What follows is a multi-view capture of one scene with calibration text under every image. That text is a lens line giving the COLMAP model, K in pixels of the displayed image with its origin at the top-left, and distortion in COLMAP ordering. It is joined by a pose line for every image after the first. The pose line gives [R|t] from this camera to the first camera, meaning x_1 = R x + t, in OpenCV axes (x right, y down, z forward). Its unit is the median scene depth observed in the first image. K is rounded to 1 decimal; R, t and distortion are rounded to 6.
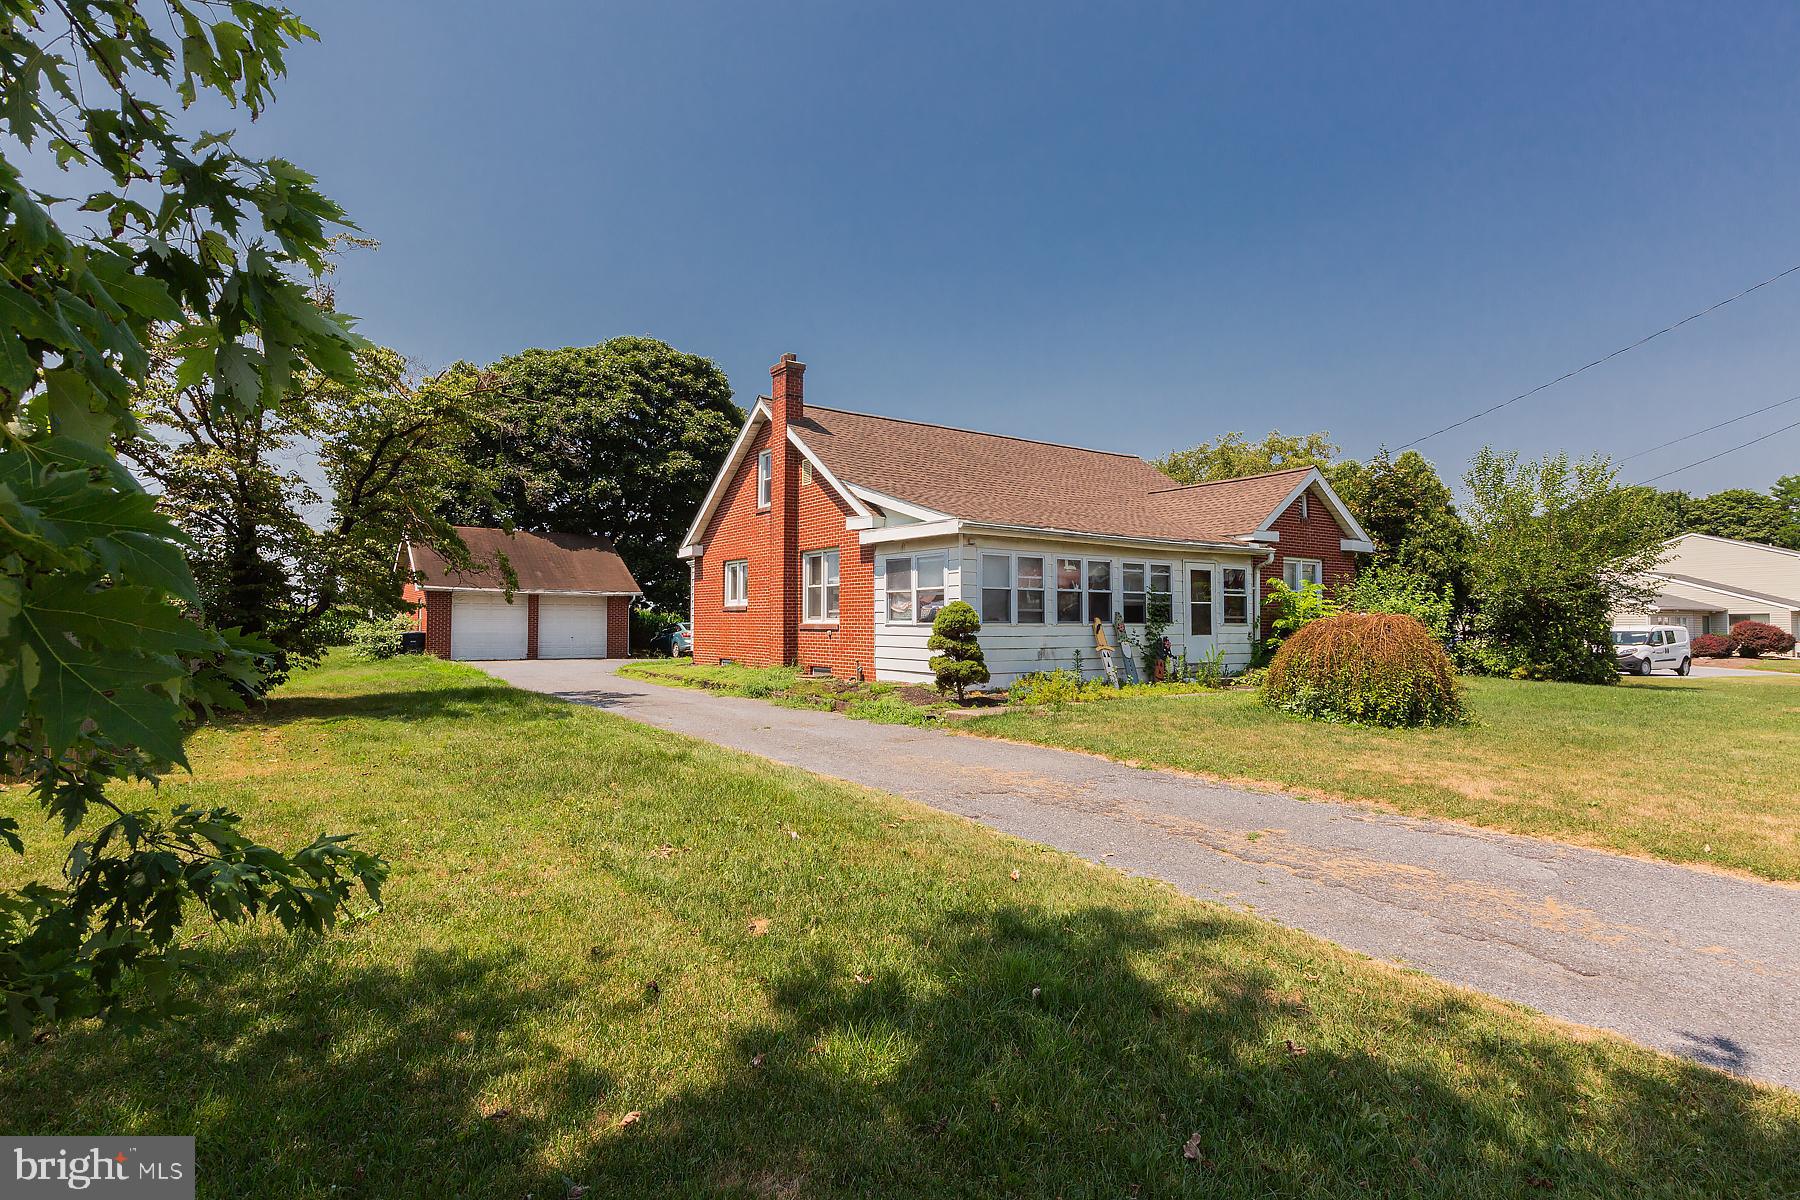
lens RADIAL K [[953.4, 0, 900.2], [0, 953.4, 606.5], [0, 0, 1]] dist [0.000859, 0.000004]
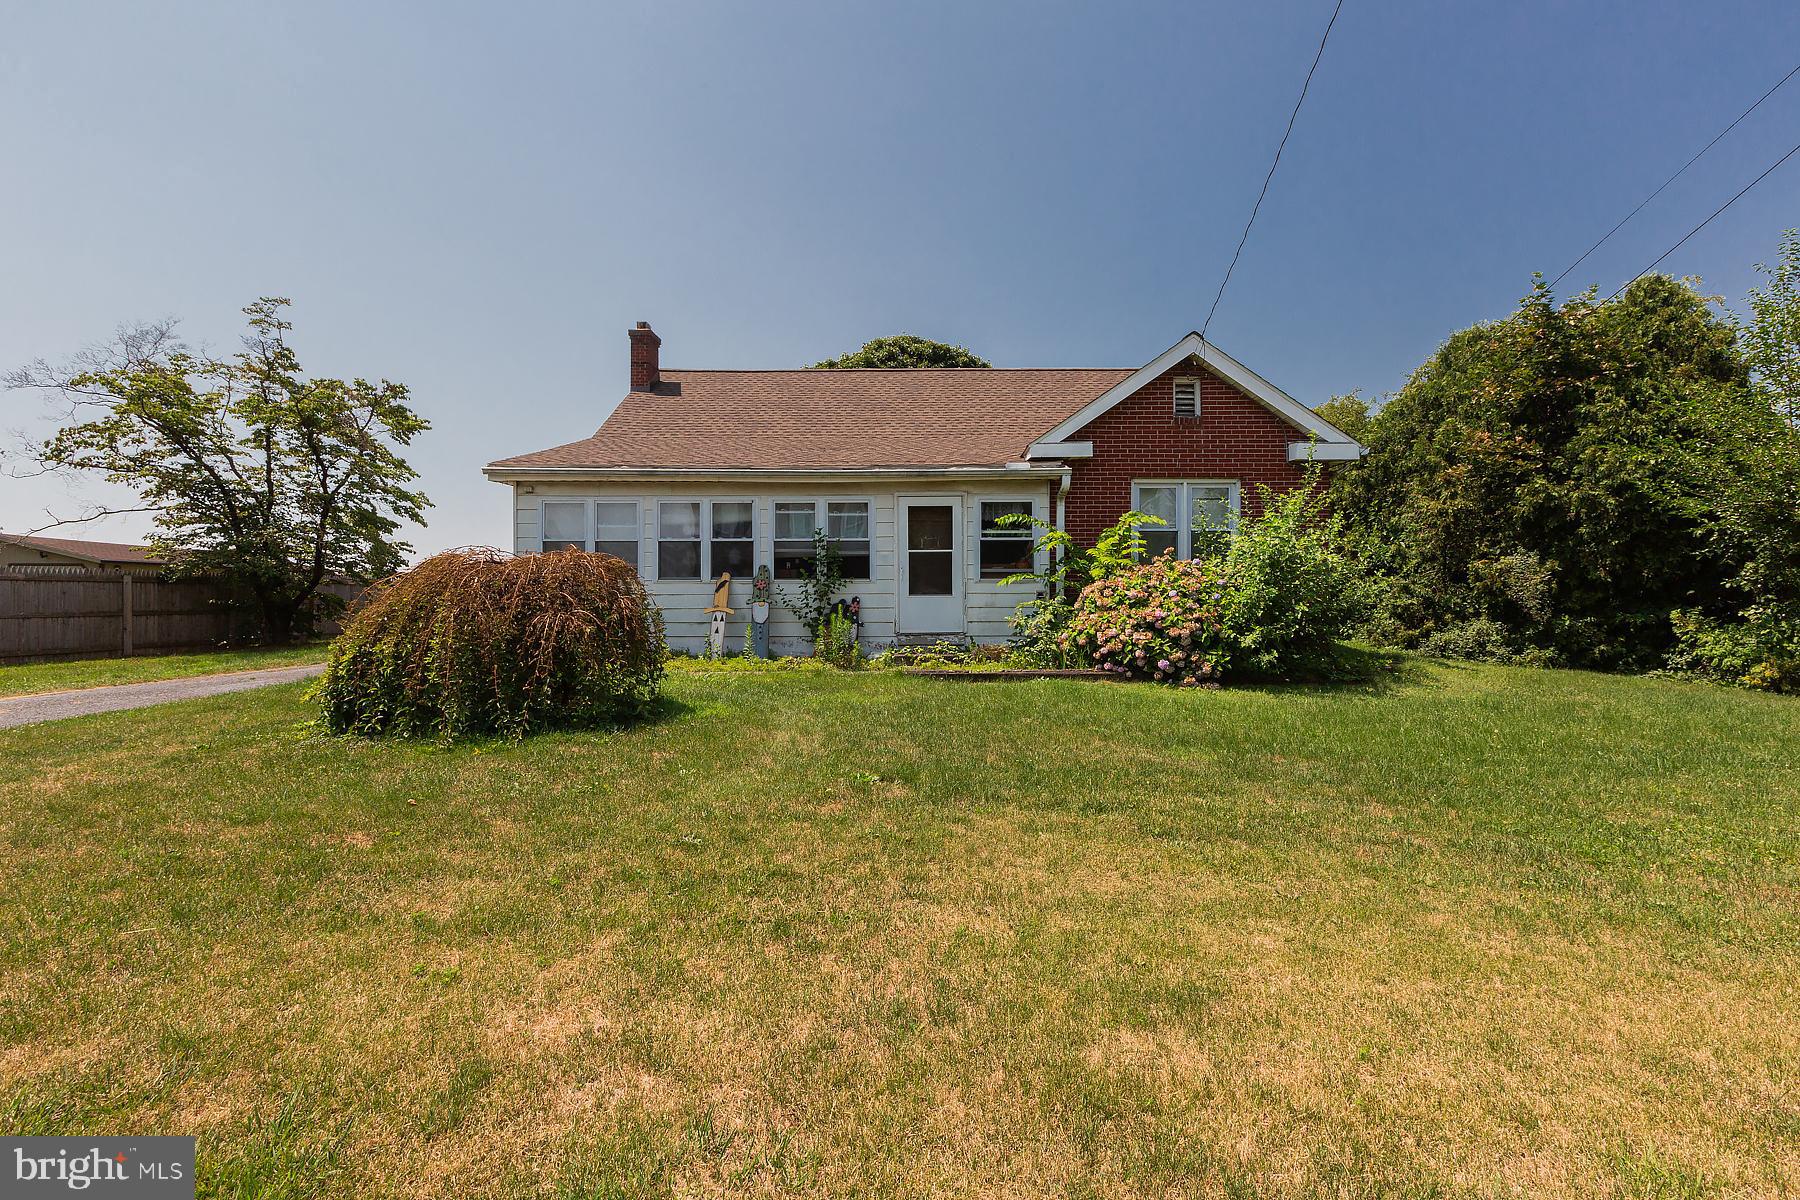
lens RADIAL K [[818.6, 0, 900.1], [0, 818.6, 594.0], [0, 0, 1]] dist [0.000456, 0.000511]
pose [[0.792774, -0.000645, -0.609516, 0.711317], [0.011796, 0.999828, 0.014285, 0.020590], [0.609402, -0.018514, 0.792645, 0.514094]]
